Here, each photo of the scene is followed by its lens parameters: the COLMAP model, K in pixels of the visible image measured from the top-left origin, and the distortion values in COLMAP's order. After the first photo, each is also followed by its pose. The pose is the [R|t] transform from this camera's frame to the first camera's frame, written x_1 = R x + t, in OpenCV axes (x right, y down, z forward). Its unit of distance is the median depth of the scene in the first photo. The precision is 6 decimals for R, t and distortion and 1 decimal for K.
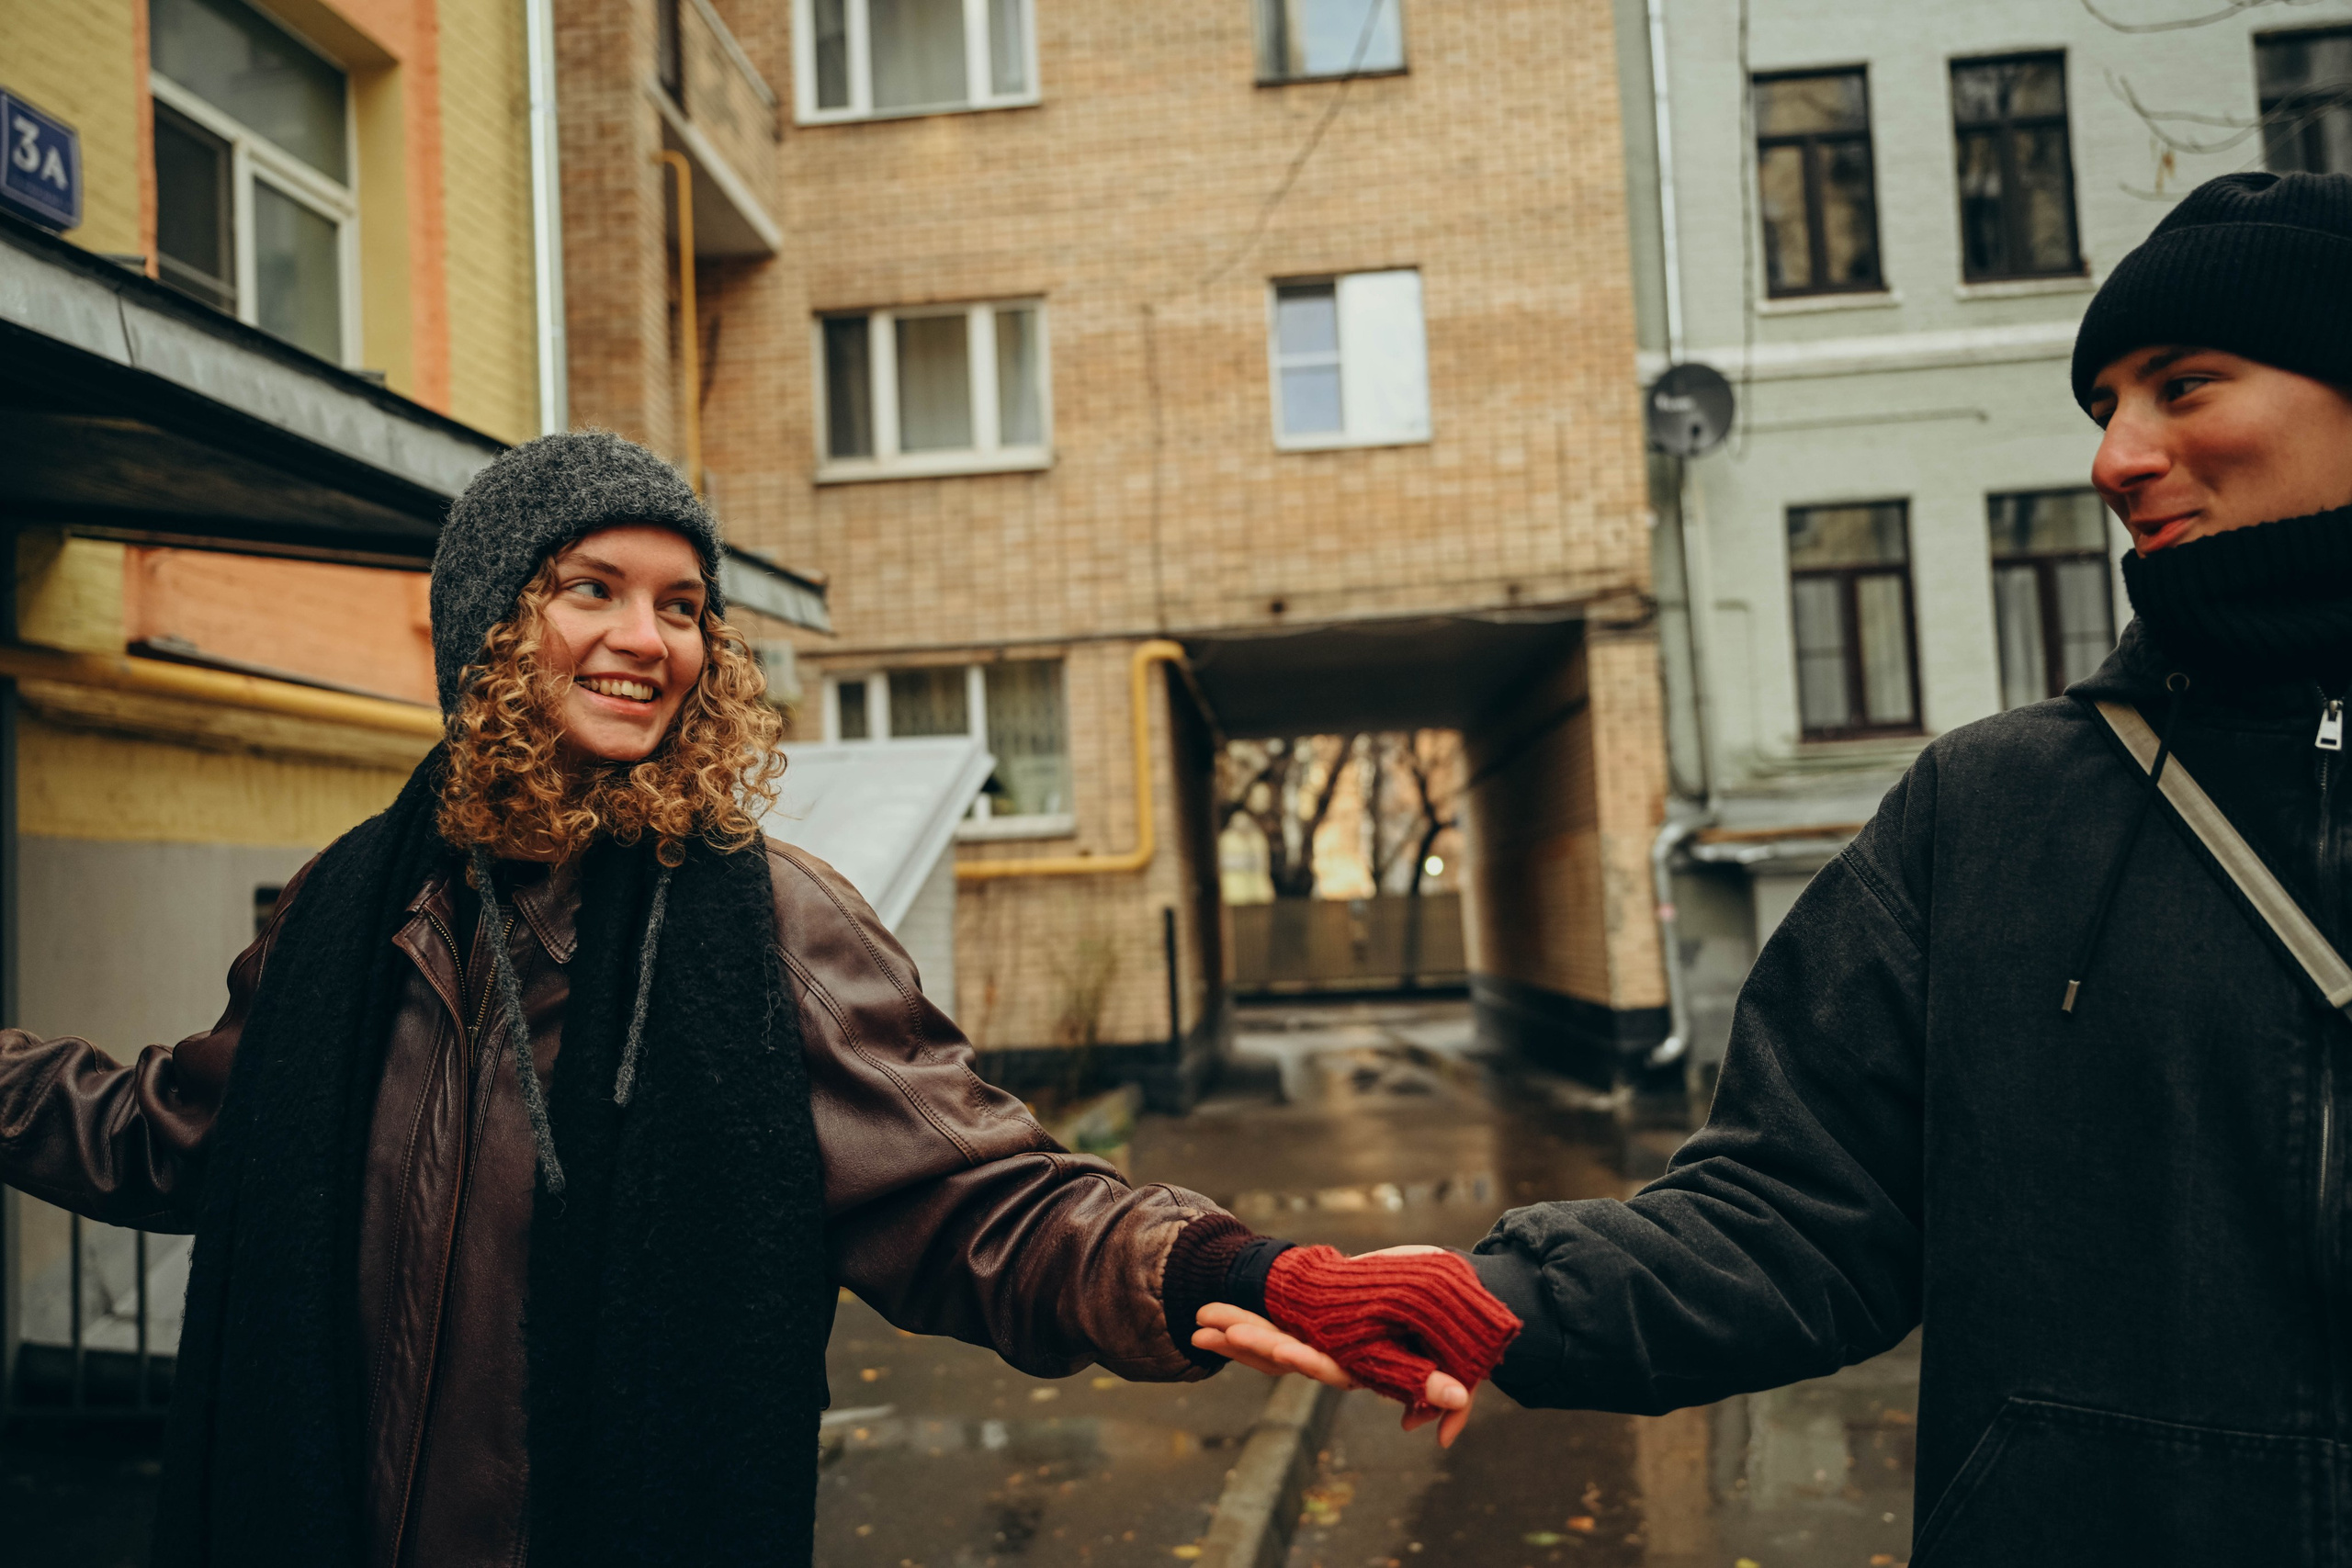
lens RADIAL K [[2098.1, 0, 1139.9], [0, 2098.1, 790.0], [0, 0, 1]] dist [0.001502, 0.003022]
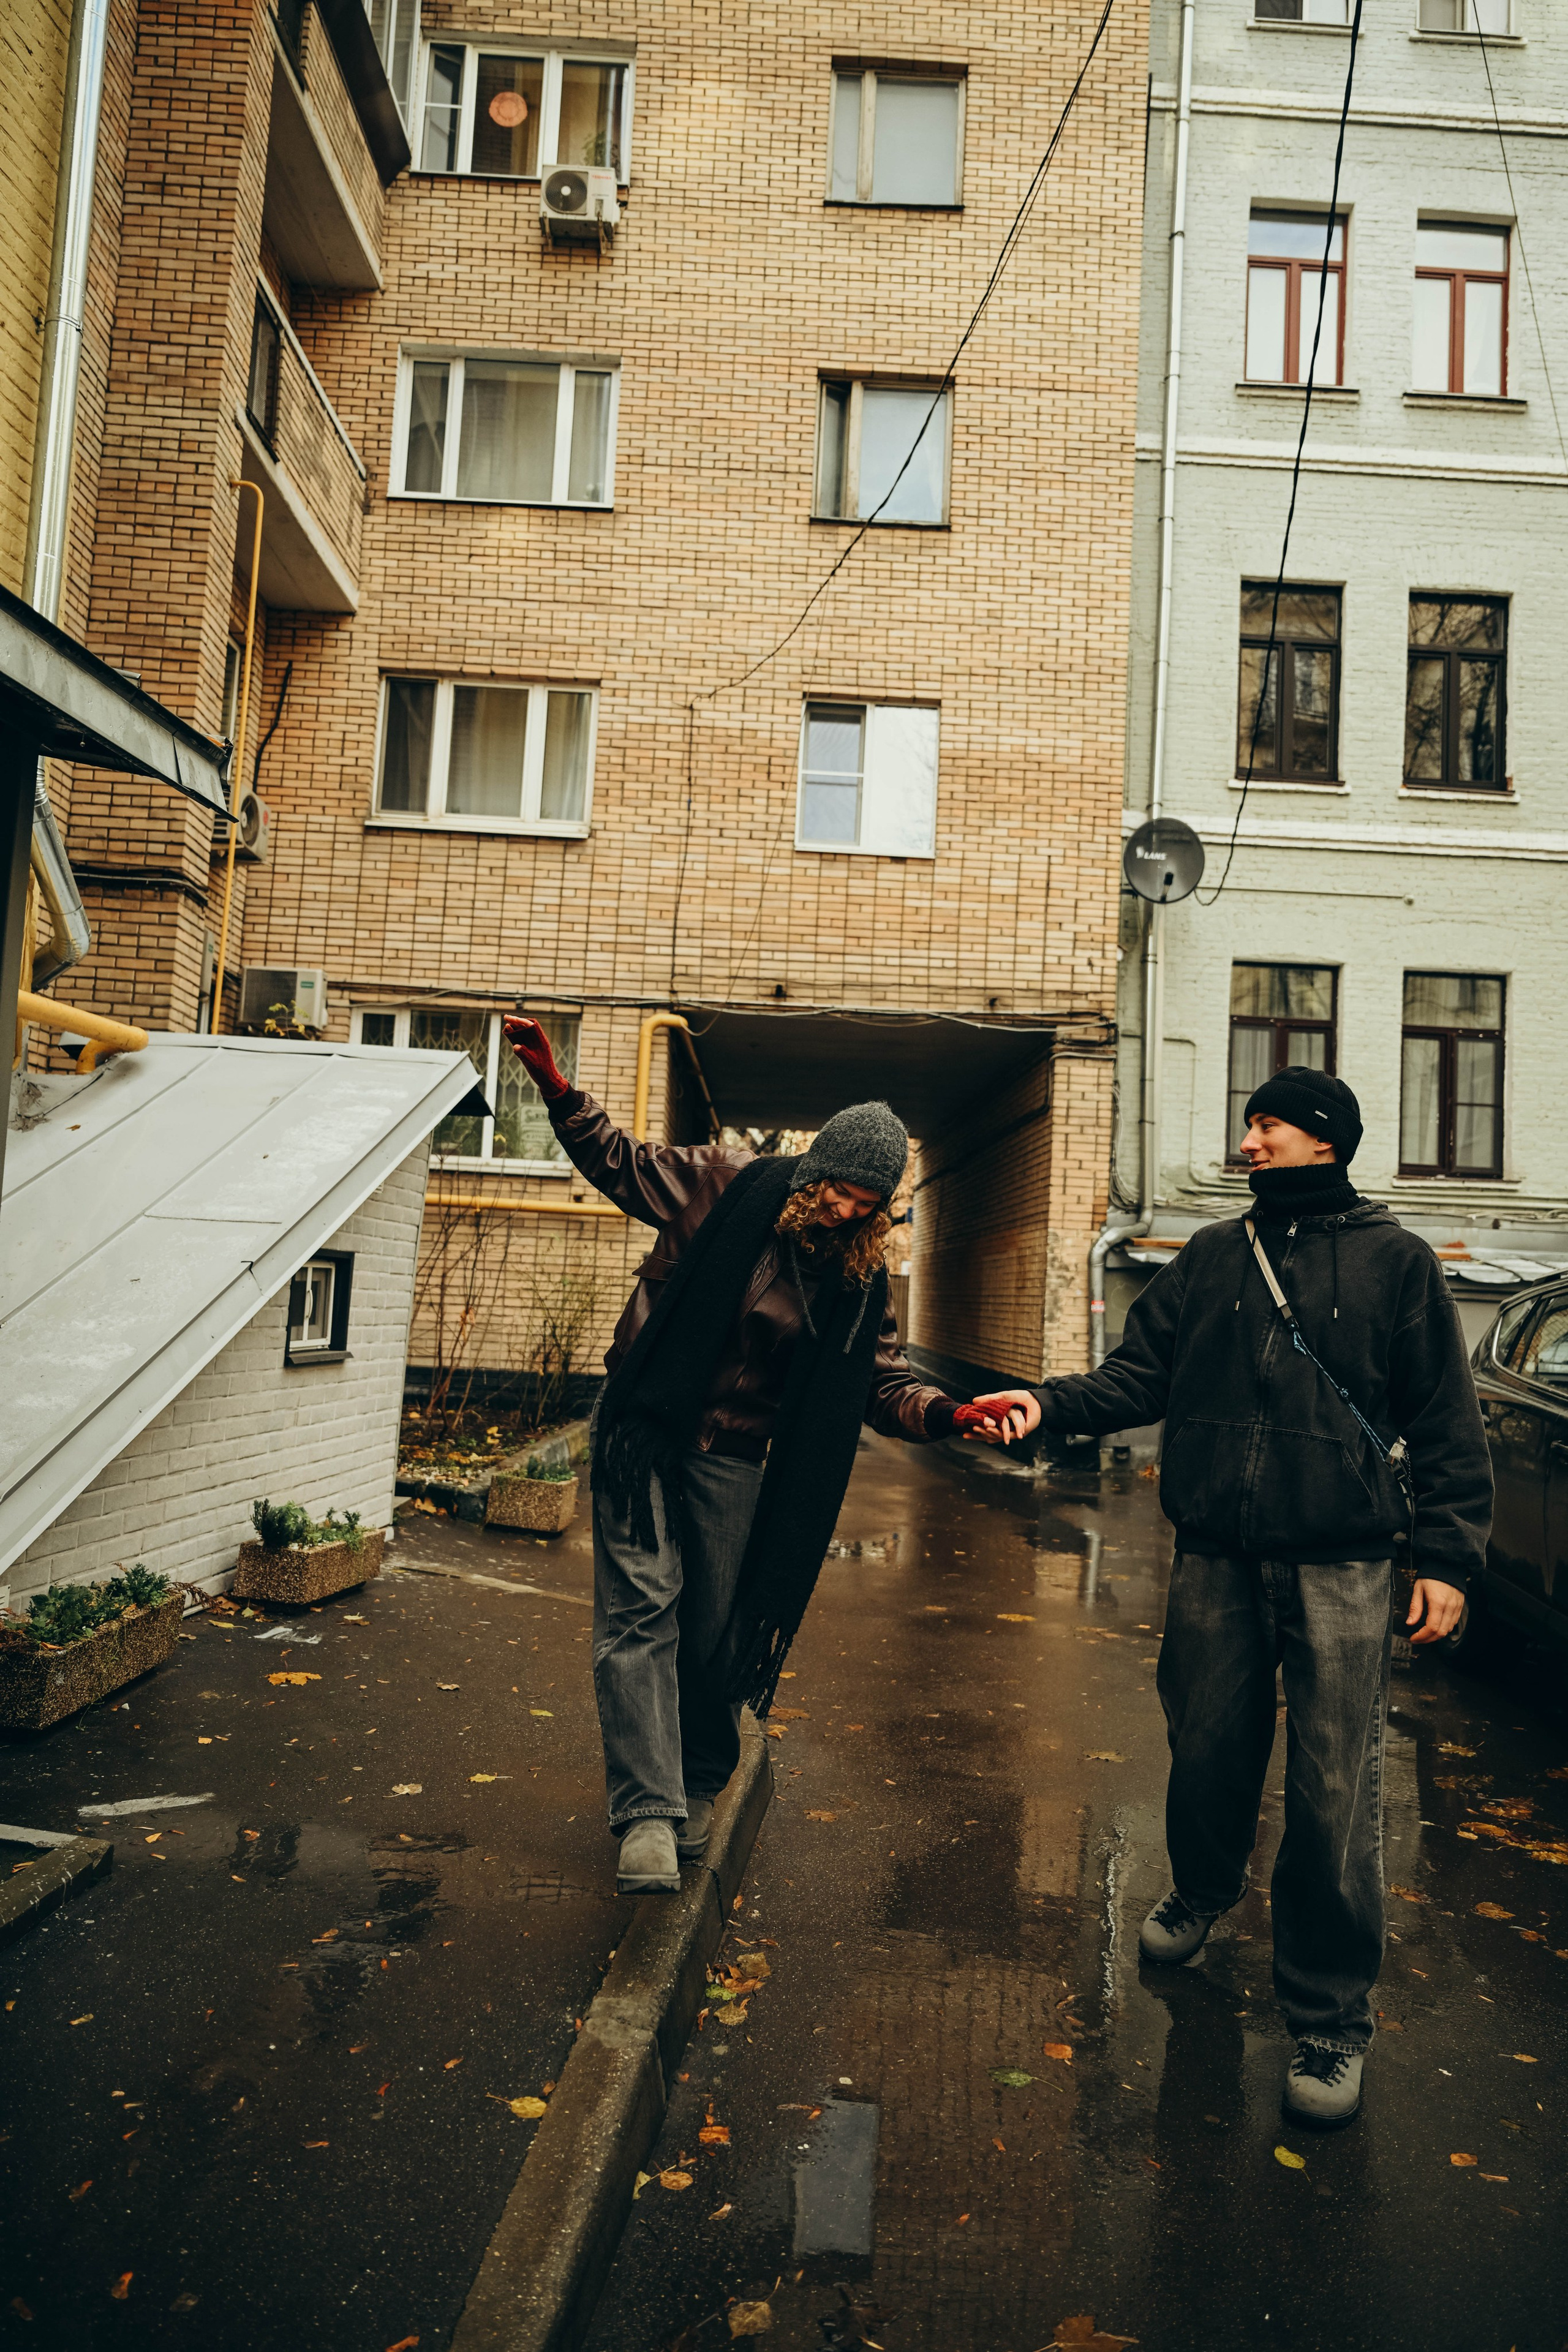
lens RADIAL K [[1576.3, 0, 794.3], [0, 1576.3, 1178.4], [0, 0, 1]] dist [-0.003272, 0.001238]
pose [[0.990231, 0.108890, 0.087099, 0.012031], [-0.107909, 0.994034, -0.015900, 0.021299], [-0.088310, 0.006346, 0.996073, 0.180916]]
